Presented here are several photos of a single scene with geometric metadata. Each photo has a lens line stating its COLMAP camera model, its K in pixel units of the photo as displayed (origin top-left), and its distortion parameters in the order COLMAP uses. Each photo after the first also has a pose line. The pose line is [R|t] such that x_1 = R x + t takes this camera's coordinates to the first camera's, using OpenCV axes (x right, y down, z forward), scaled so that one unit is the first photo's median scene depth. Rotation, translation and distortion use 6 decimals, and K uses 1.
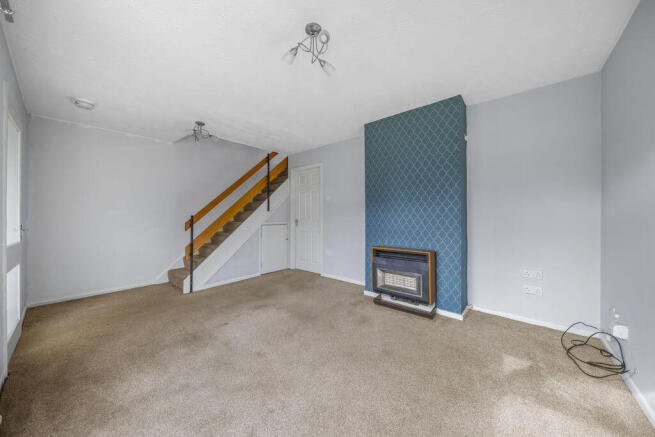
lens RADIAL K [[220.1, 0, 326.0], [0, 220.1, 214.1], [0, 0, 1]] dist [0.000274, 0.000003]
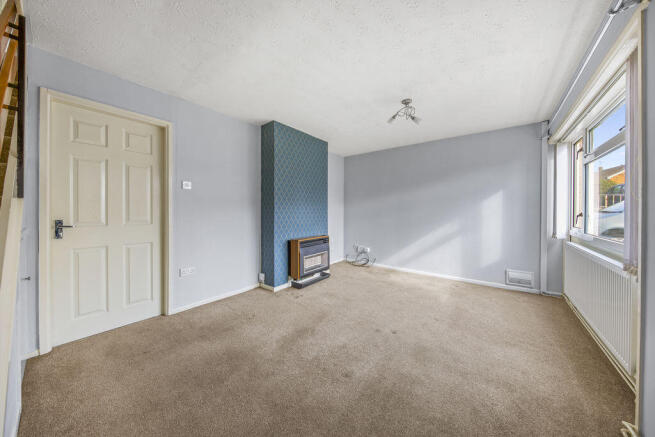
lens RADIAL K [[220.1, 0, 326.0], [0, 220.1, 214.1], [0, 0, 1]] dist [0.000274, 0.000003]
pose [[-0.037986, -0.003730, 0.999271, -0.975127], [-0.006384, 0.999974, 0.003490, 0.010545], [-0.999258, -0.006247, -0.038009, 0.953098]]
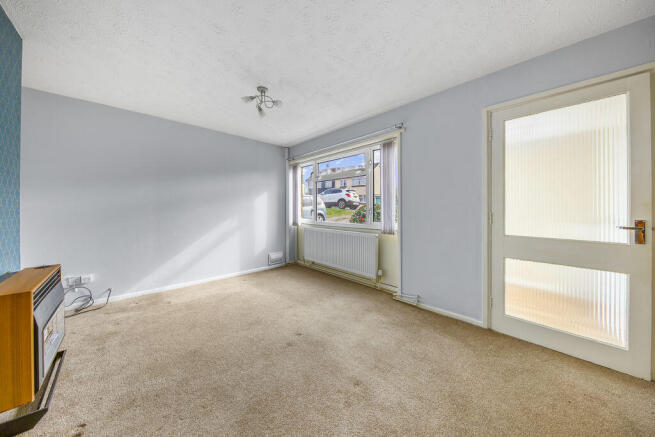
lens RADIAL K [[225.8, 0, 329.2], [0, 225.8, 208.2], [0, 0, 1]] dist [0.000179, -0.000001]
pose [[-0.997052, 0.006389, 0.076458, -0.369203], [0.005798, 0.999952, -0.007948, 0.008568], [-0.076506, -0.007481, -0.997041, 1.443332]]
